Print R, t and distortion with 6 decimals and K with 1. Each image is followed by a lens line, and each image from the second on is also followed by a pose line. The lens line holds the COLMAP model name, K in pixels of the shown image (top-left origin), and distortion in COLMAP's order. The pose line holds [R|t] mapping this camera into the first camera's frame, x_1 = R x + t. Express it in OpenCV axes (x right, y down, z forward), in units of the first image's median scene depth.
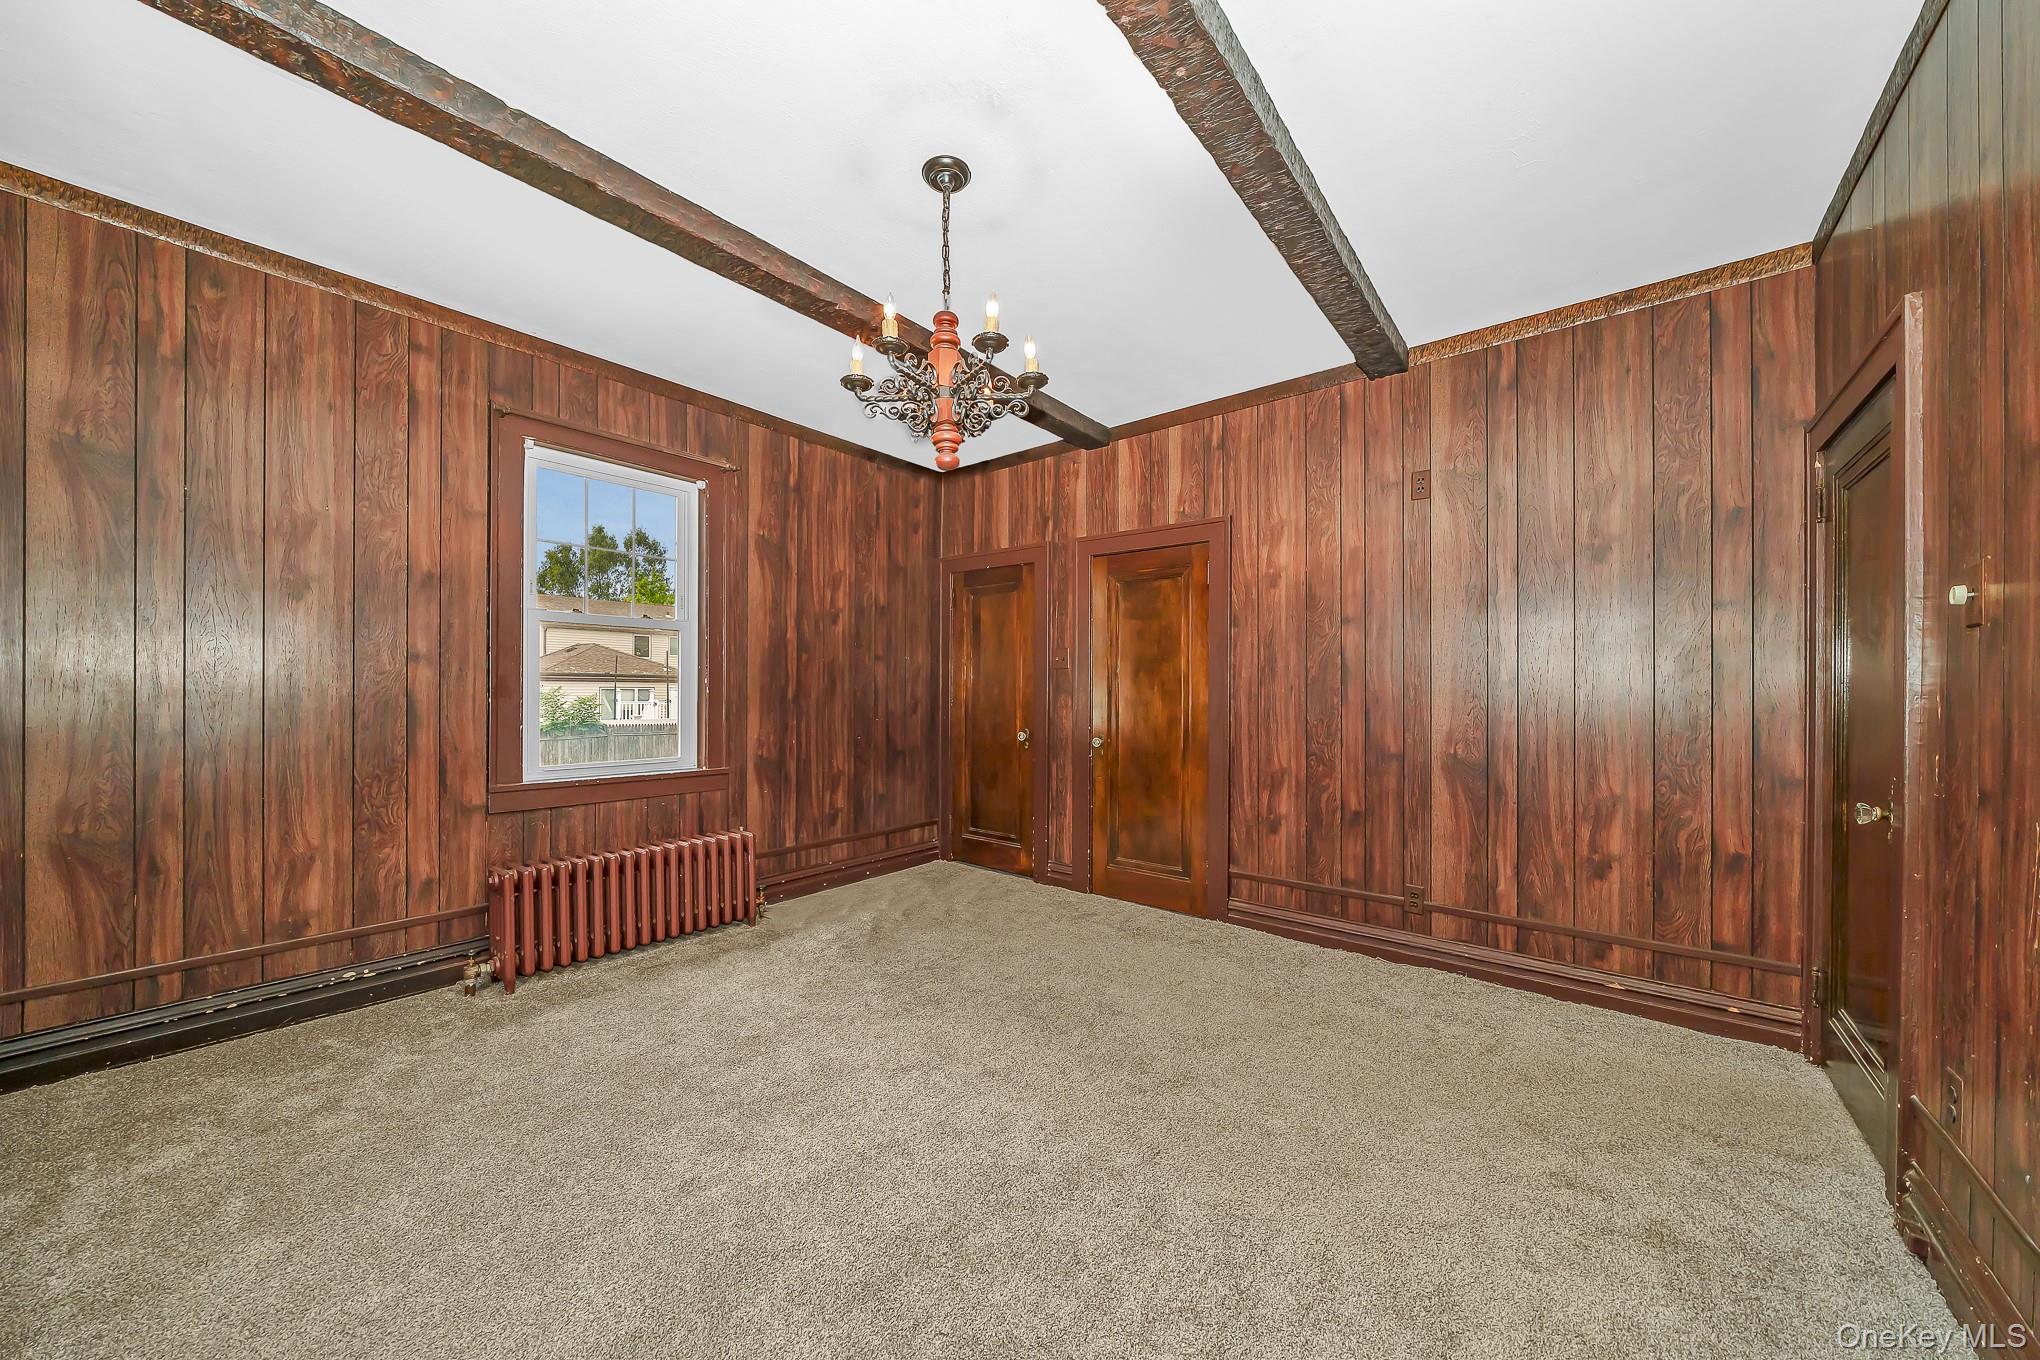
lens RADIAL K [[752.1, 0, 987.8], [0, 752.1, 683.5], [0, 0, 1]] dist [-0.001000, -0.000100]
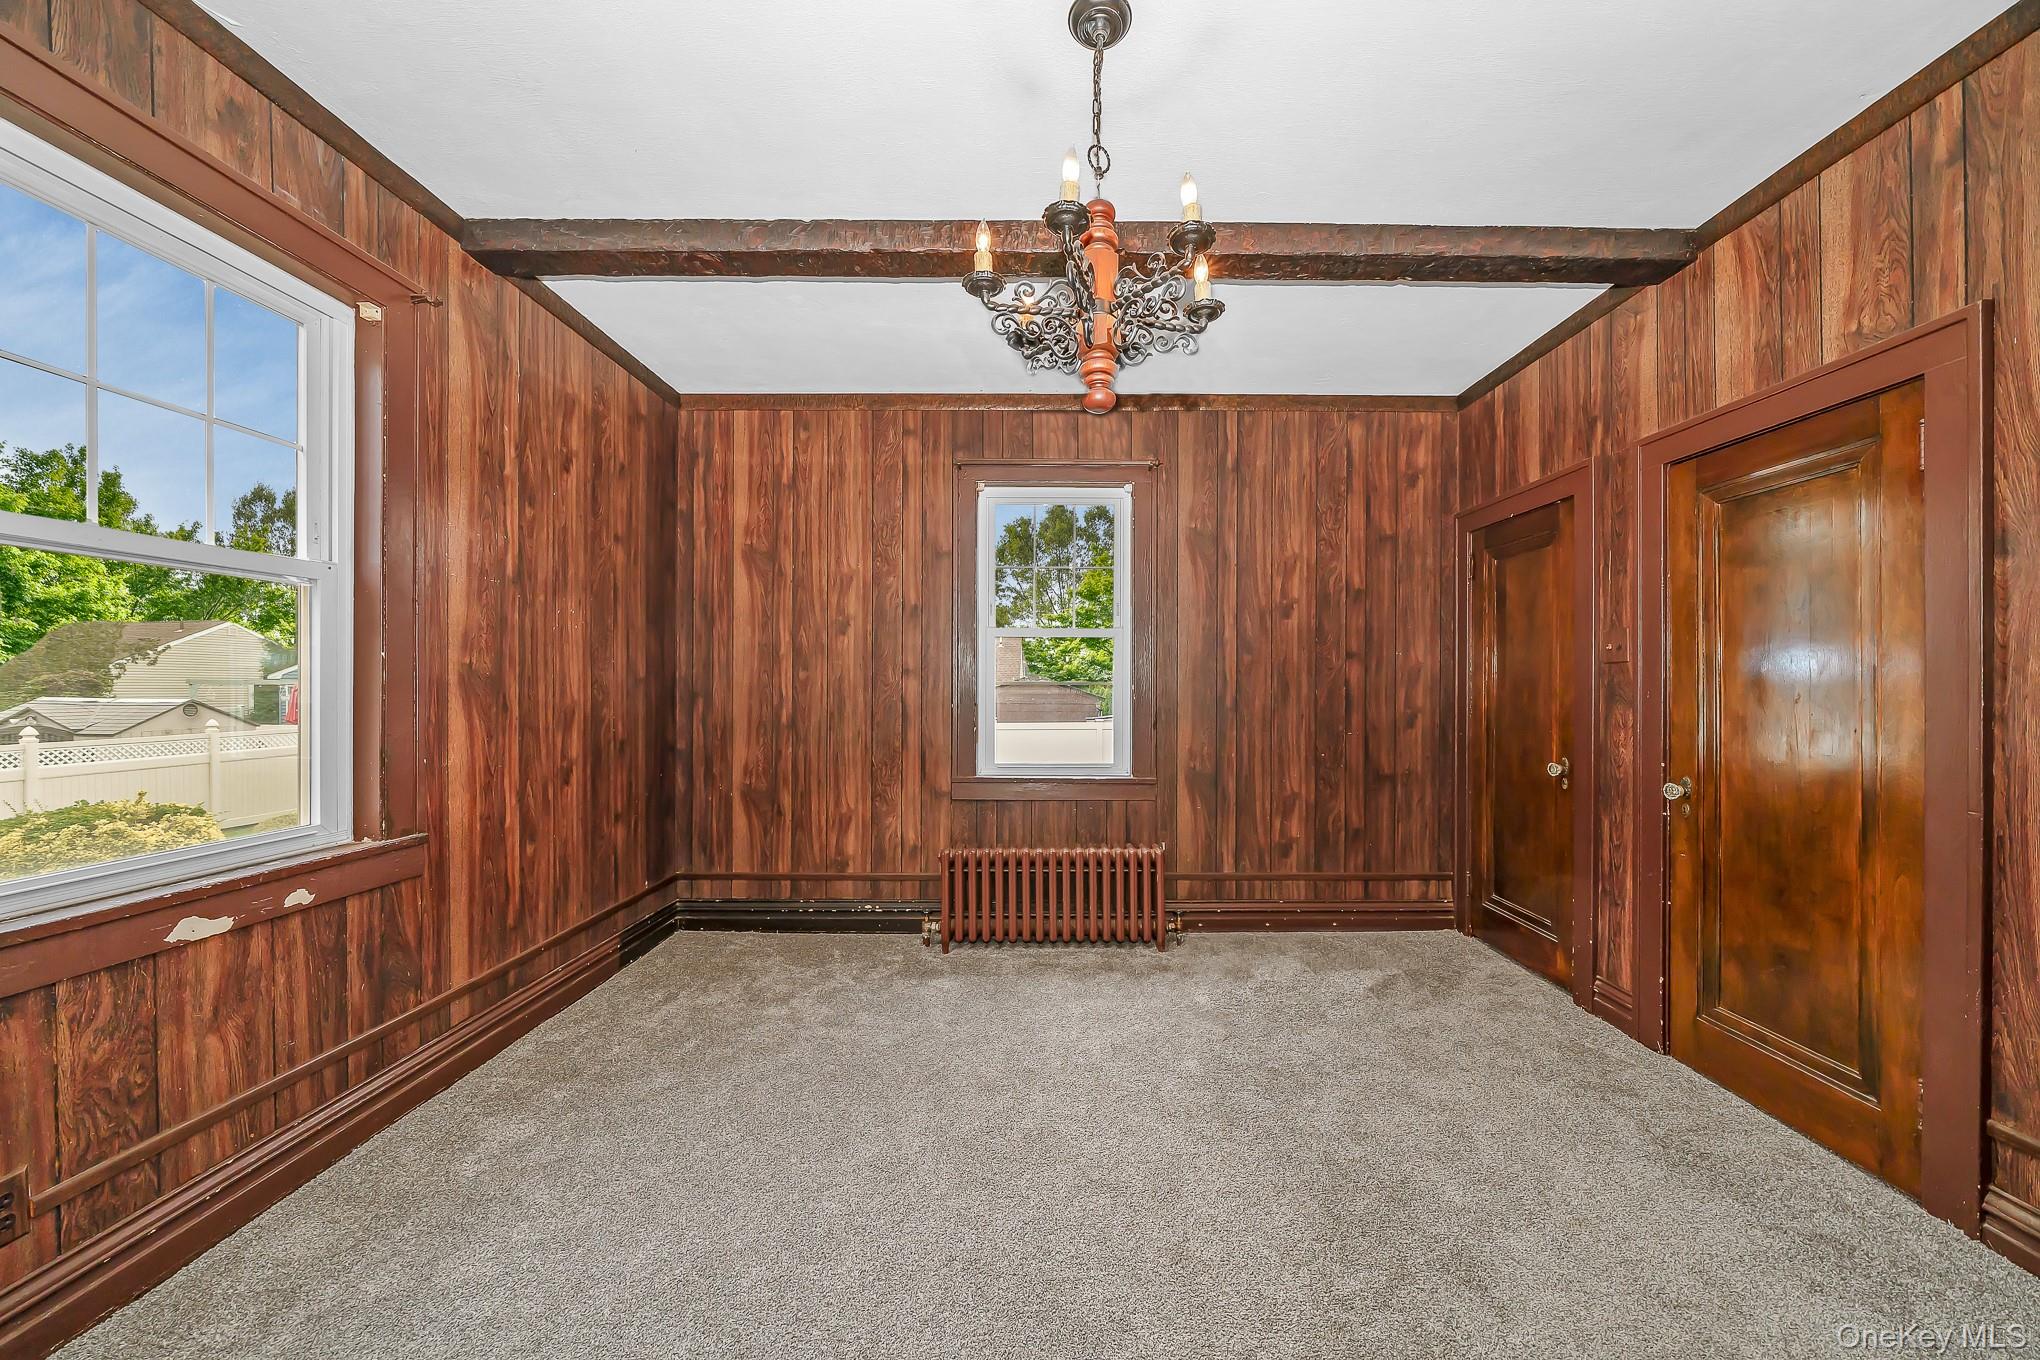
lens RADIAL K [[731.8, 0, 1020.0], [0, 731.8, 680.0], [0, 0, 1]] dist [-0.007942, -0.000029]
pose [[0.634864, -0.013566, -0.772505, 0.256147], [0.010512, 0.999905, -0.008920, -0.005653], [0.772552, -0.002458, 0.634946, 0.272201]]
